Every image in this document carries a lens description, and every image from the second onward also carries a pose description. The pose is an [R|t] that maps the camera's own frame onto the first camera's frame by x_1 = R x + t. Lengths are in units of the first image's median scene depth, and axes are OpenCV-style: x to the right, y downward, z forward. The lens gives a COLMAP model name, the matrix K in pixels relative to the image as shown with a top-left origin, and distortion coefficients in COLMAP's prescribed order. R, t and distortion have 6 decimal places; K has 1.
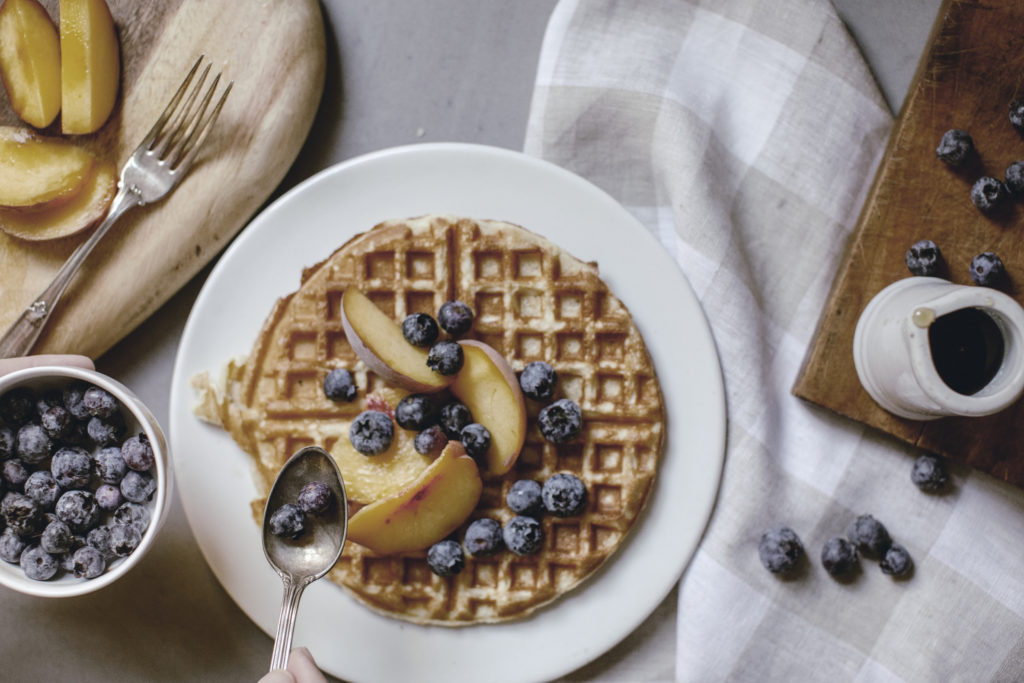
lens RADIAL K [[2003.3, 0, 512.0], [0, 2003.3, 341.5], [0, 0, 1]] dist [-0.214638, 0.272788]
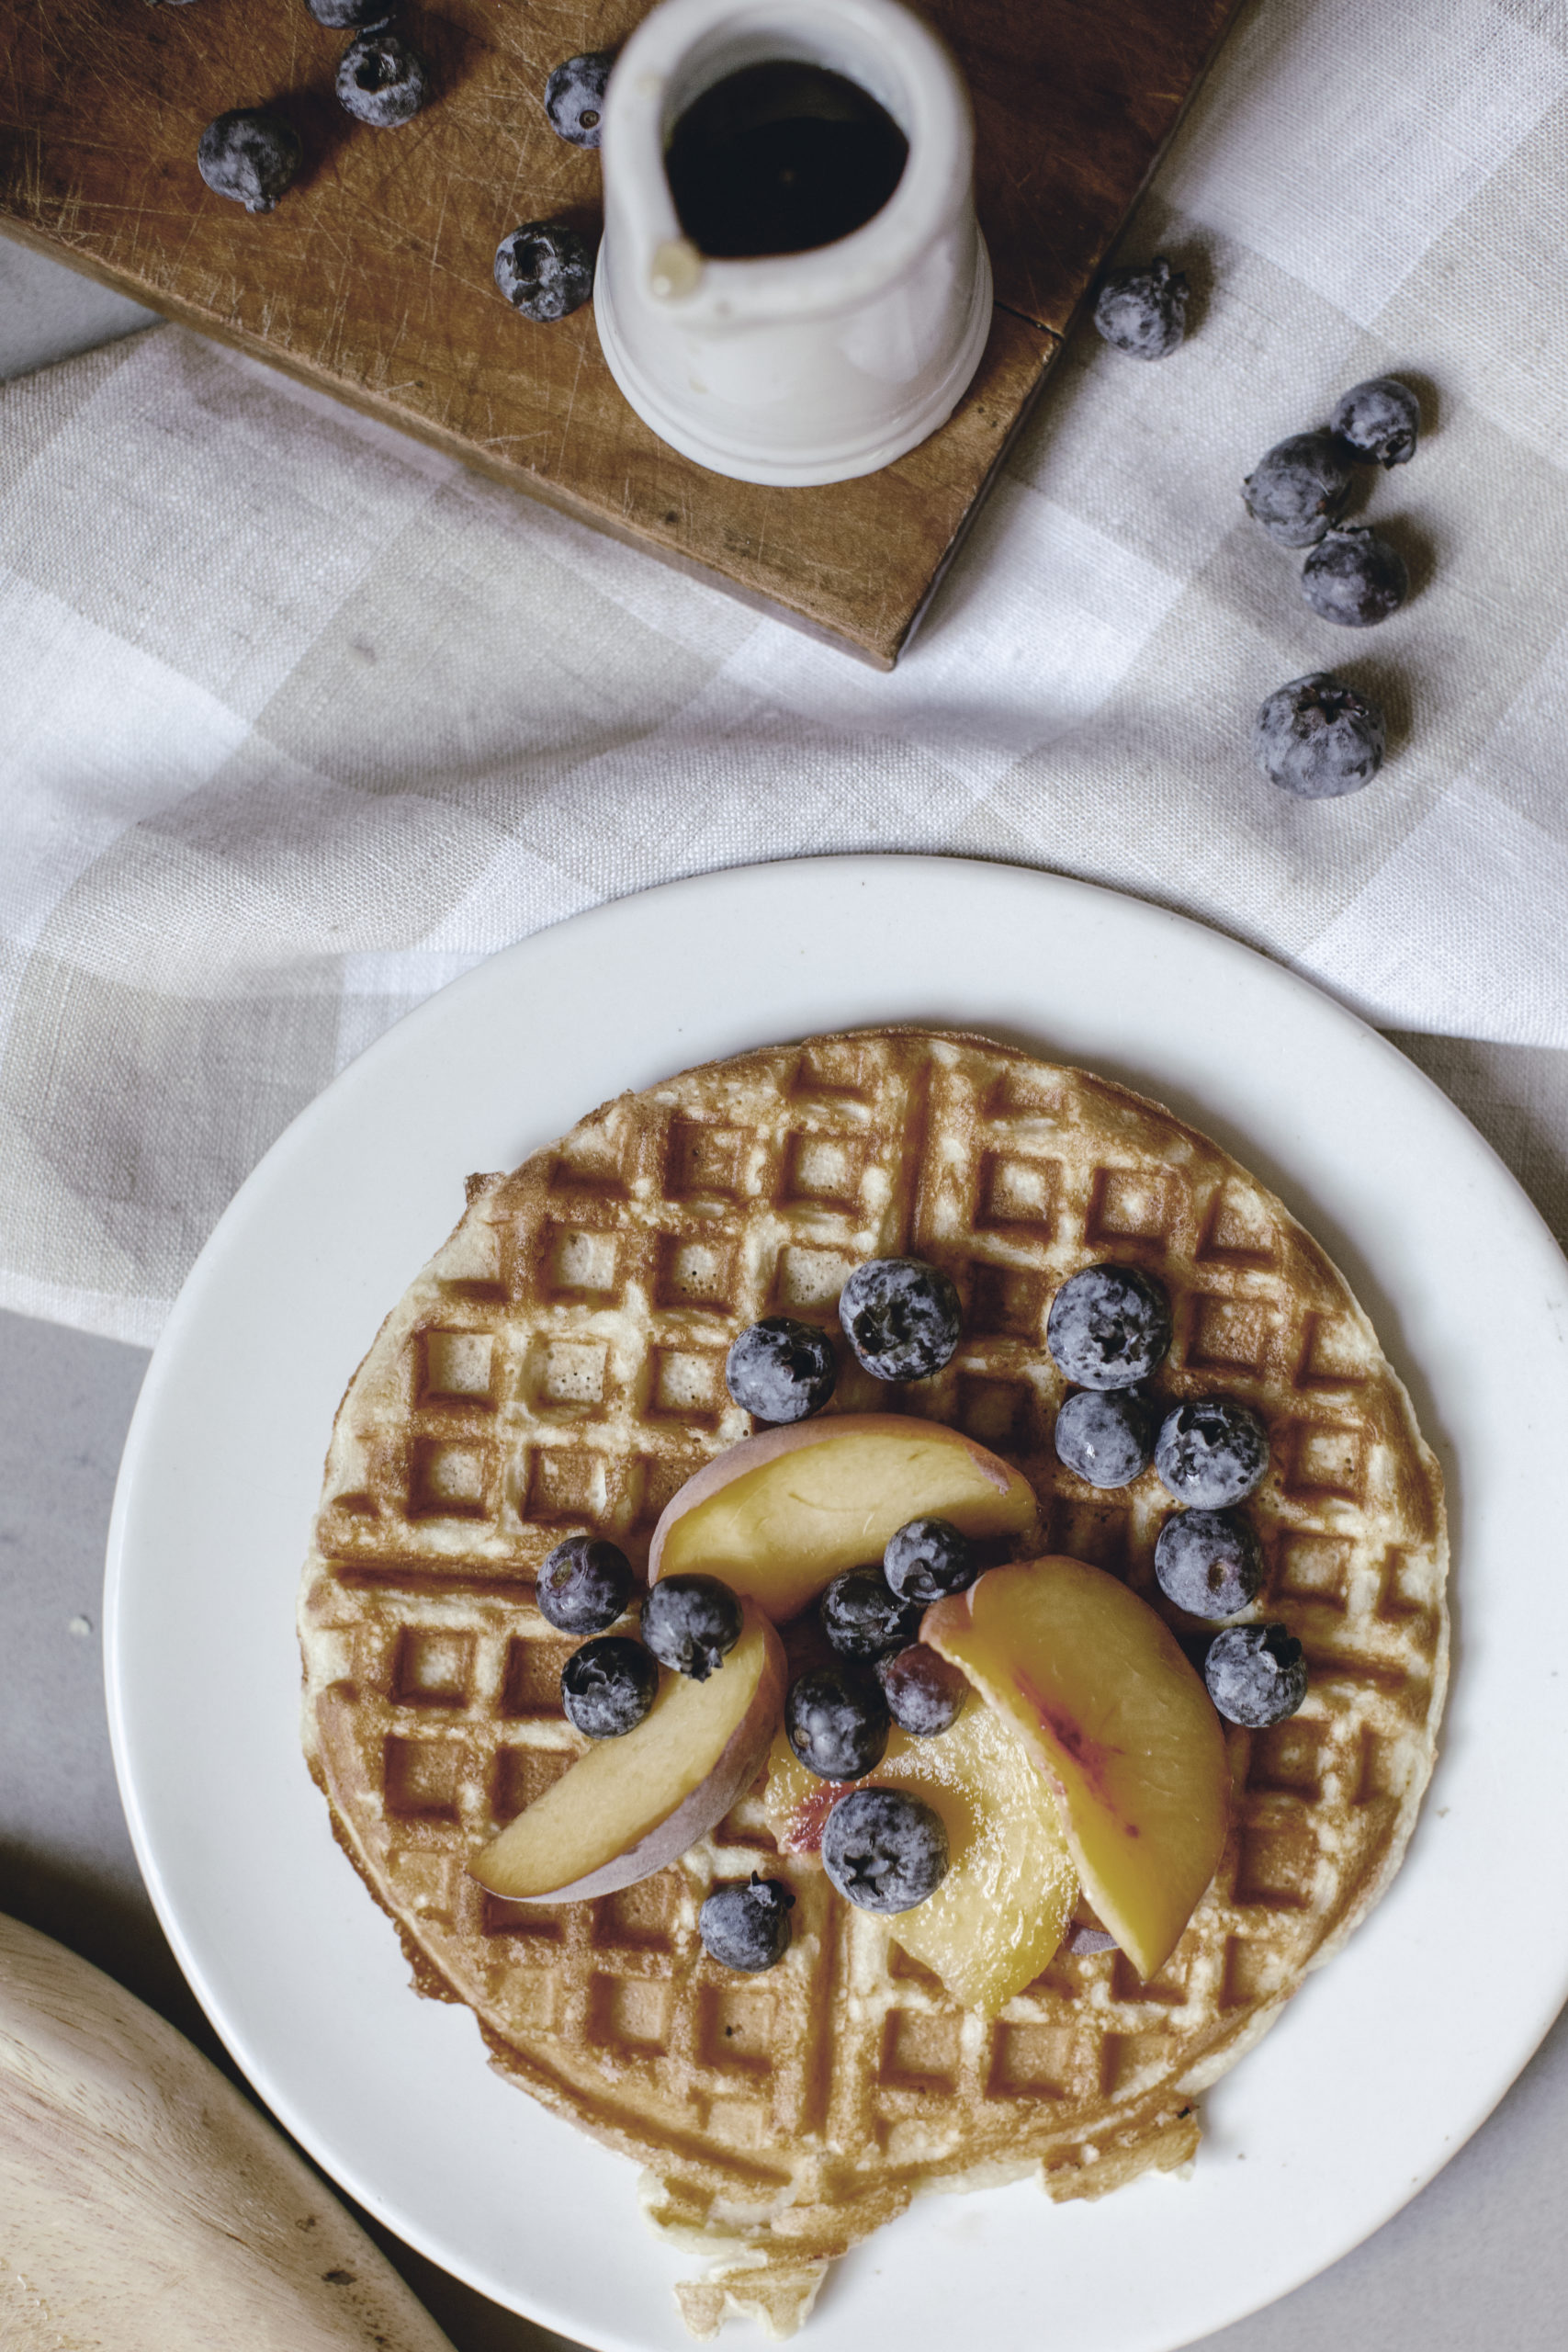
lens RADIAL K [[4600.9, 0, 784.0], [0, 4600.9, 1176.0], [0, 0, 1]] dist [-0.214638, 0.272788]
pose [[0.092428, -0.995151, 0.033650, 0.020052], [0.995335, 0.091400, -0.030902, 0.041878], [0.027676, 0.036349, 0.998956, 0.179332]]
